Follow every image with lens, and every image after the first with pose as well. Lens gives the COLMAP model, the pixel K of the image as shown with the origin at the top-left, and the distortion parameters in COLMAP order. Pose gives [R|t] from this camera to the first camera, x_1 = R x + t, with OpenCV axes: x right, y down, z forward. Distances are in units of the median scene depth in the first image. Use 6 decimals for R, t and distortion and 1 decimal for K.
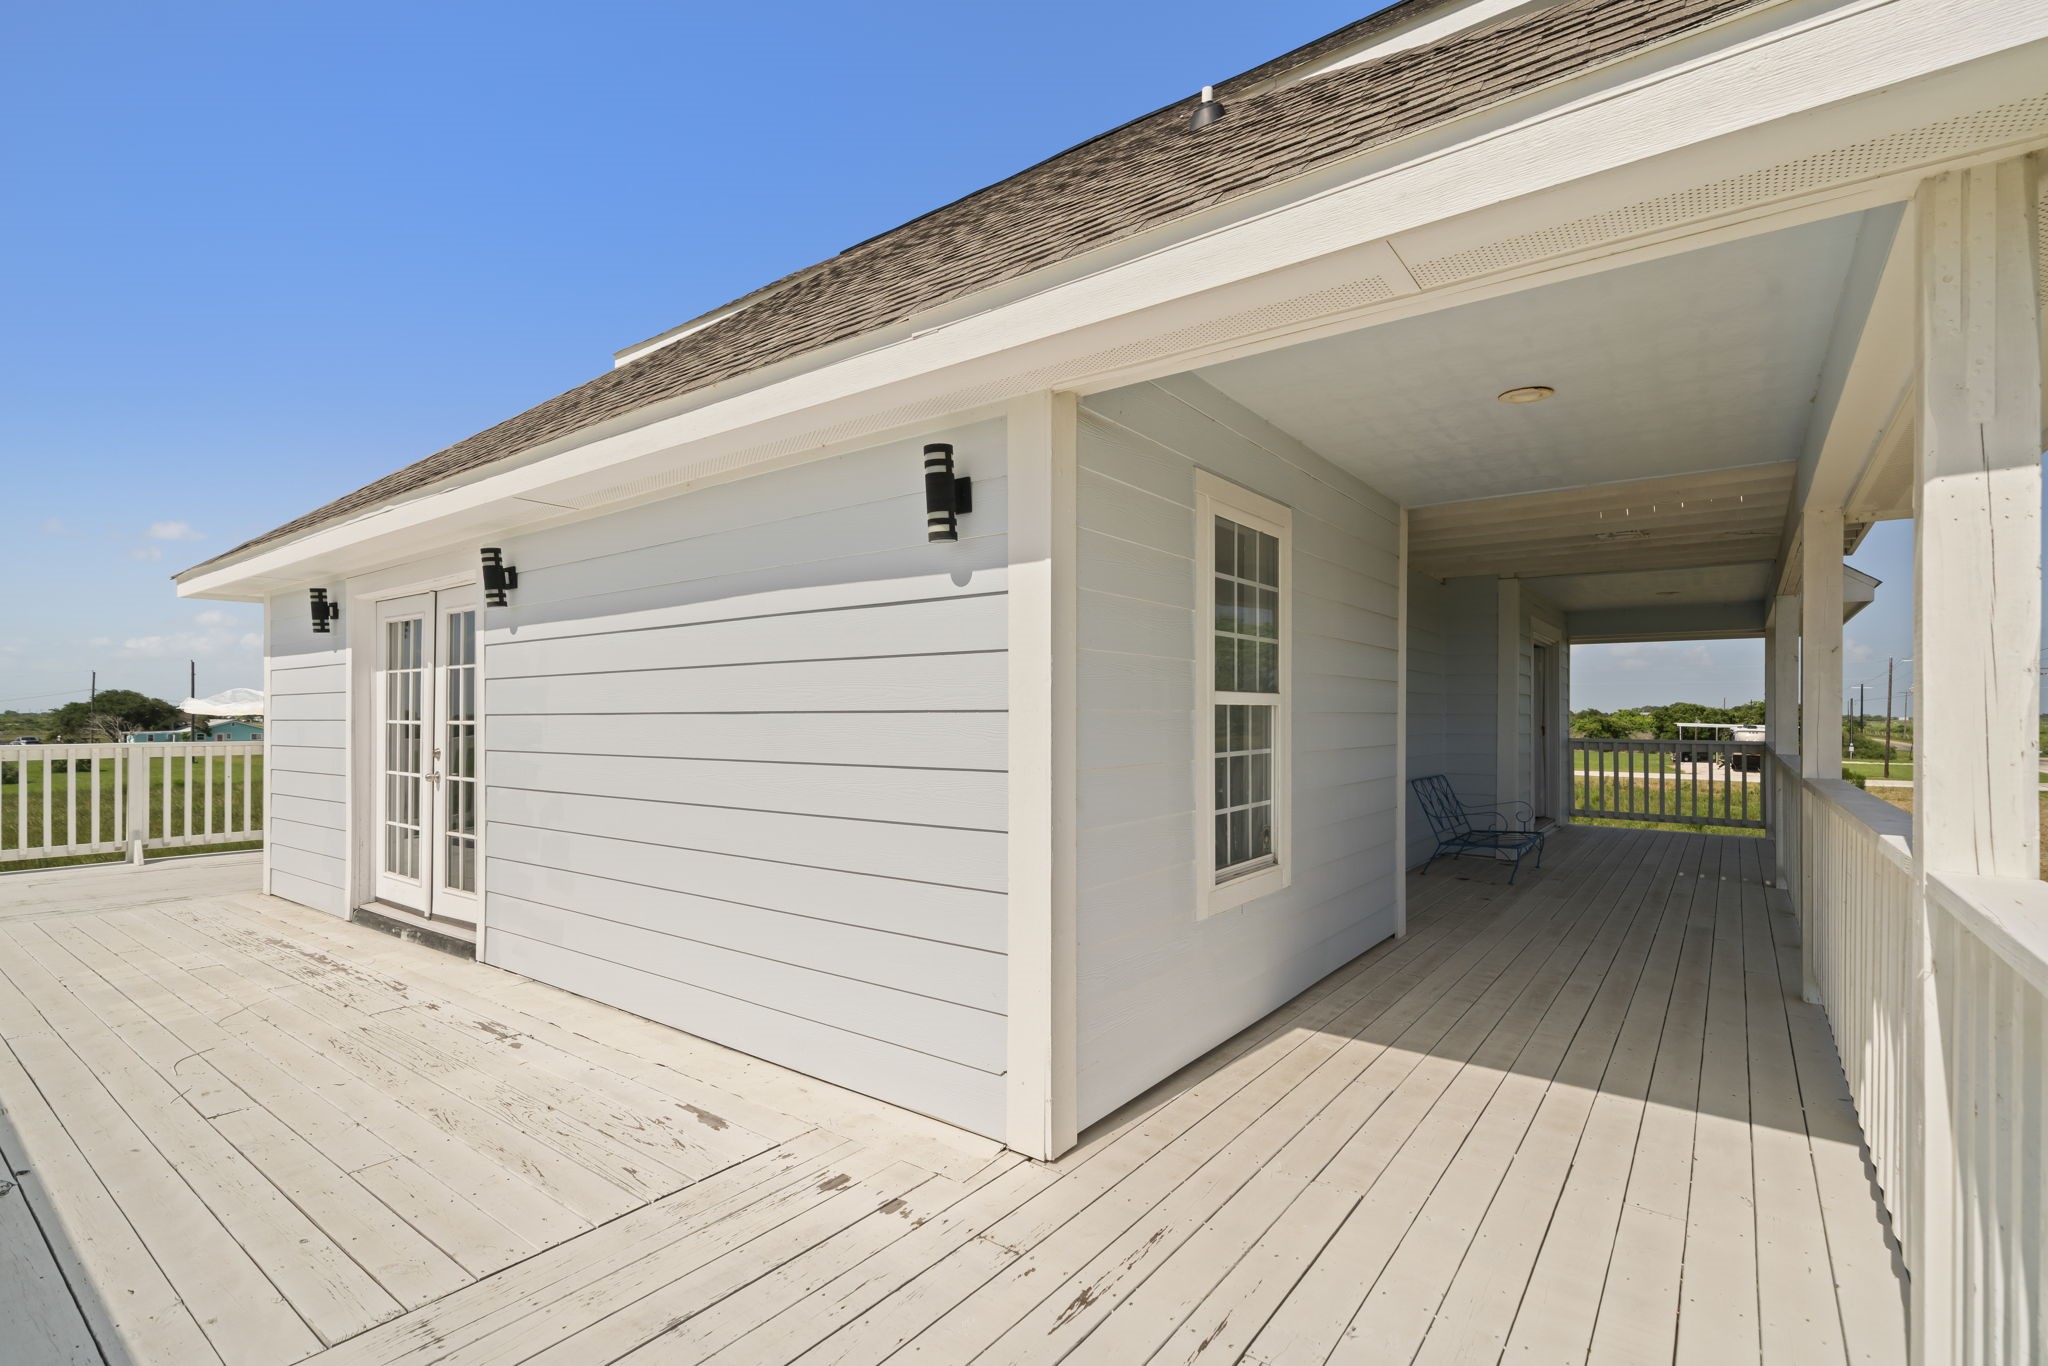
lens RADIAL K [[929.4, 0, 1022.0], [0, 929.4, 691.9], [0, 0, 1]] dist [0.002802, 0.000136]
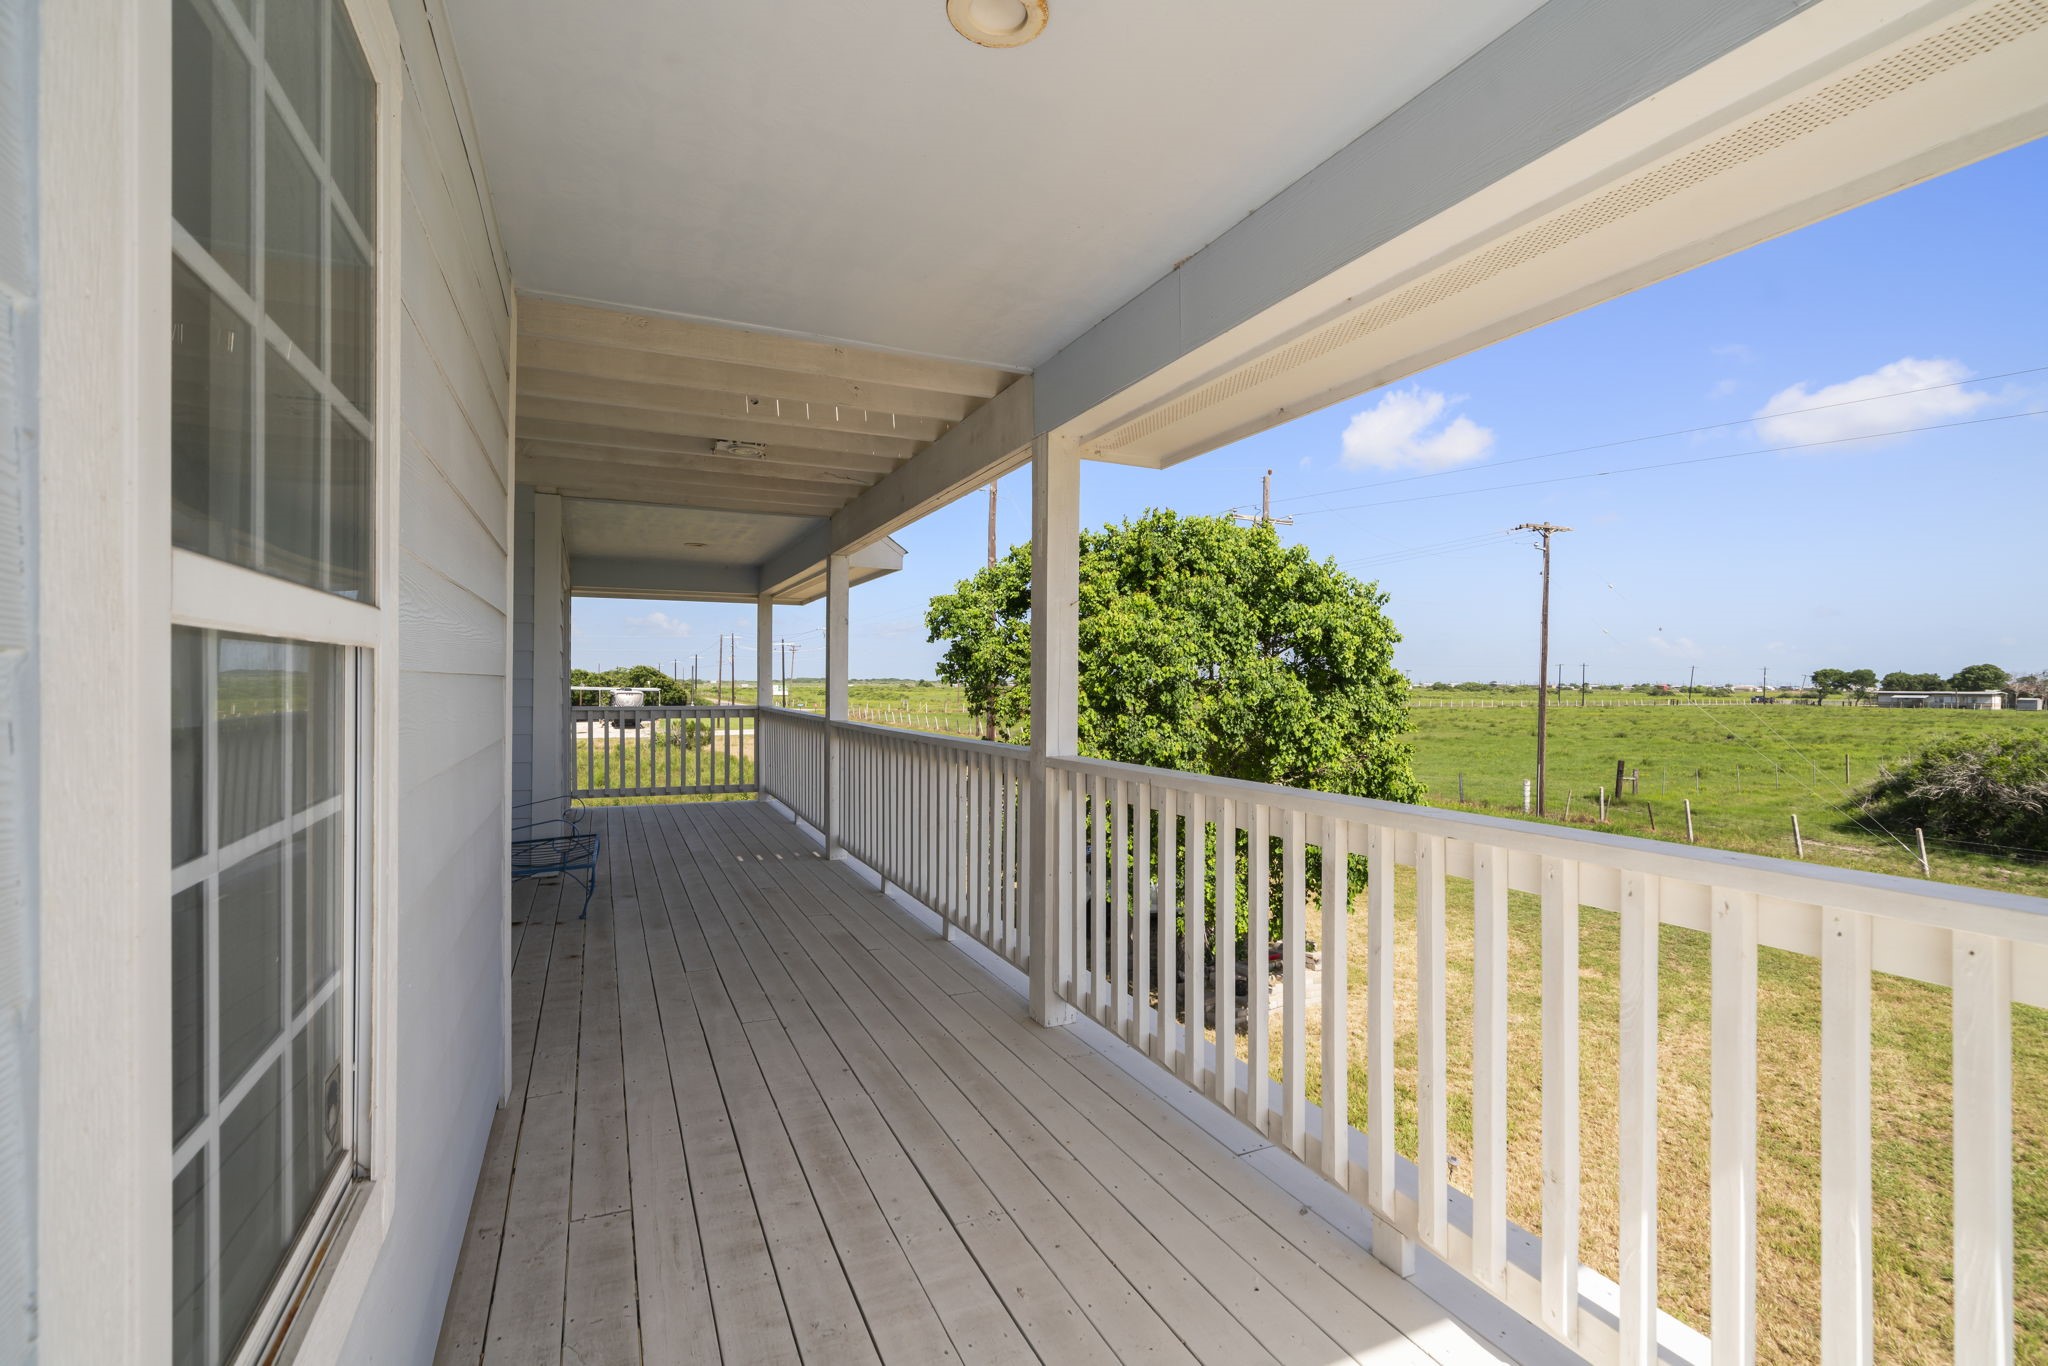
lens RADIAL K [[929.4, 0, 1022.0], [0, 929.4, 691.9], [0, 0, 1]] dist [0.002802, 0.000136]
pose [[0.475731, -0.009782, 0.879537, 0.097853], [-0.024372, 0.999408, 0.024298, 0.014157], [-0.879253, -0.032995, 0.475210, 0.577071]]
